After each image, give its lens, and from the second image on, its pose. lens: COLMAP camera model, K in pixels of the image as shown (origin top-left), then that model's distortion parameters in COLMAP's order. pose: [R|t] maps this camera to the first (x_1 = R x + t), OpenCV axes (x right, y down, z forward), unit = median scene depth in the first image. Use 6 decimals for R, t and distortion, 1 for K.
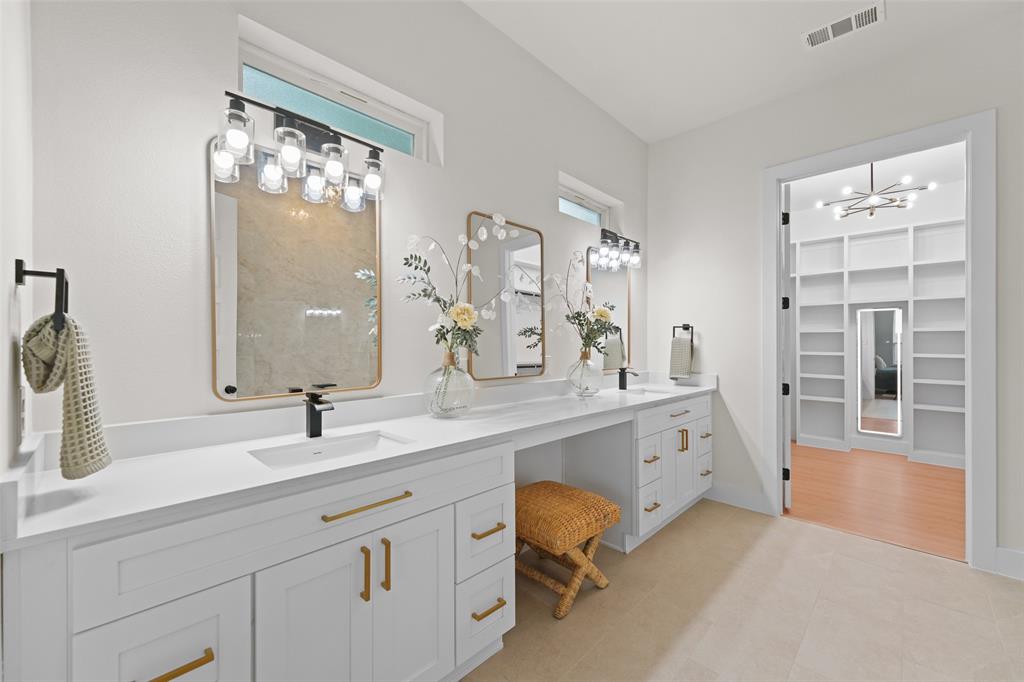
lens RADIAL K [[404.1, 0, 518.2], [0, 404.1, 341.5], [0, 0, 1]] dist [0.004865, 0.000289]
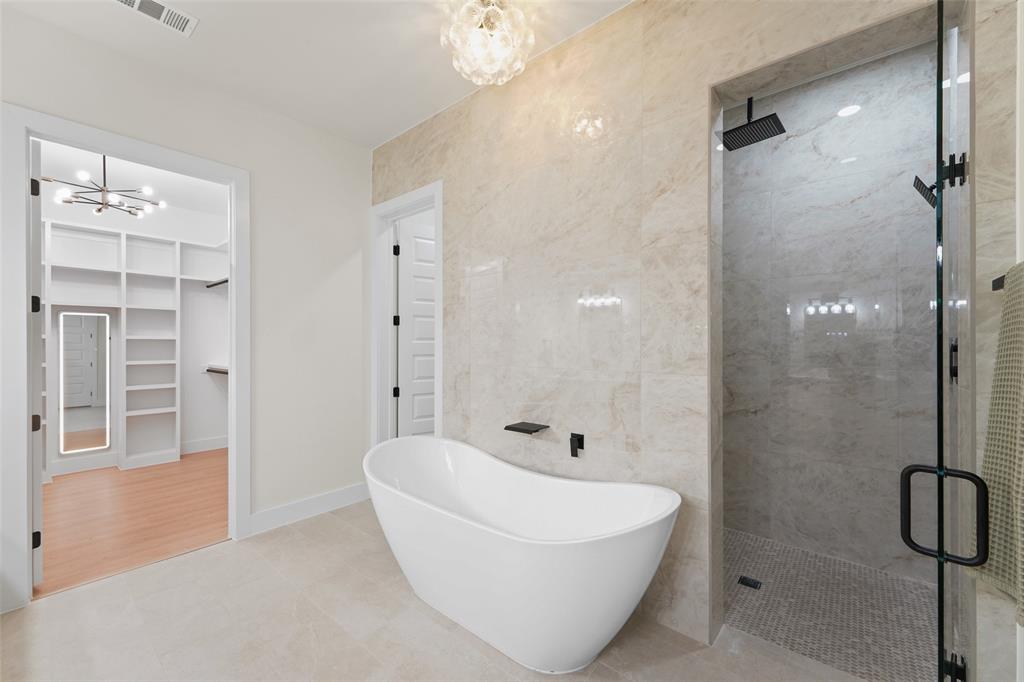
lens RADIAL K [[404.1, 0, 505.2], [0, 404.1, 343.0], [0, 0, 1]] dist [0.004865, 0.000289]
pose [[-0.021361, 0.003588, 0.999765, -0.059760], [0.000229, 0.999994, -0.003584, -0.015033], [-0.999772, 0.000152, -0.021361, 0.121865]]
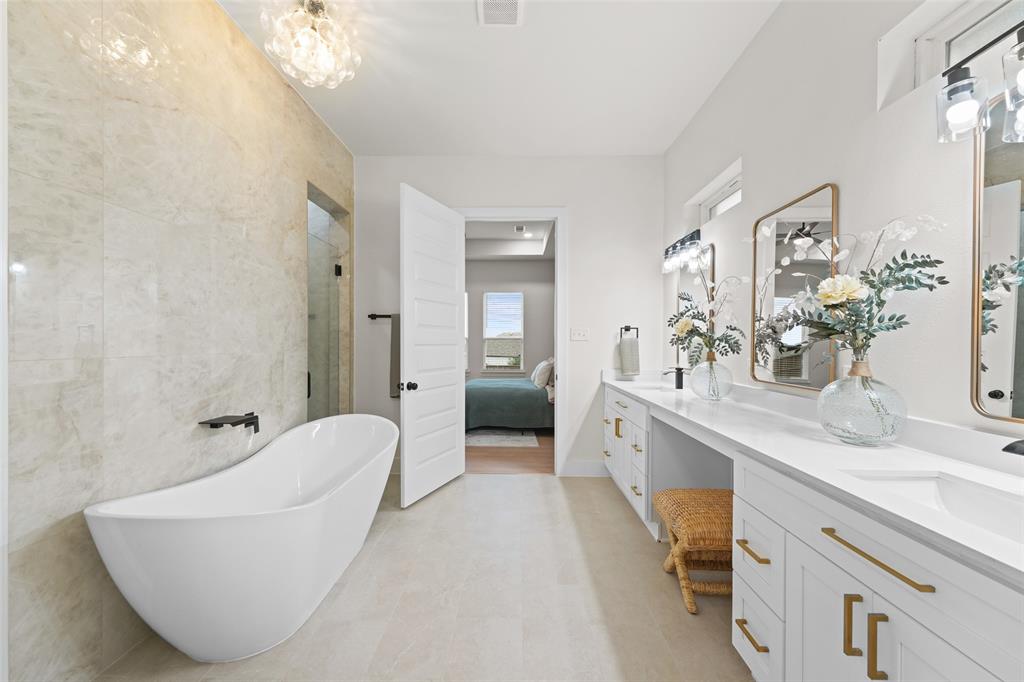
lens RADIAL K [[404.1, 0, 503.7], [0, 404.1, 341.1], [0, 0, 1]] dist [0.004865, 0.000289]
pose [[-0.771270, -0.001703, -0.636506, 0.466792], [0.000133, 0.999996, -0.002837, 0.000330], [0.636509, -0.002273, -0.771266, 0.600566]]
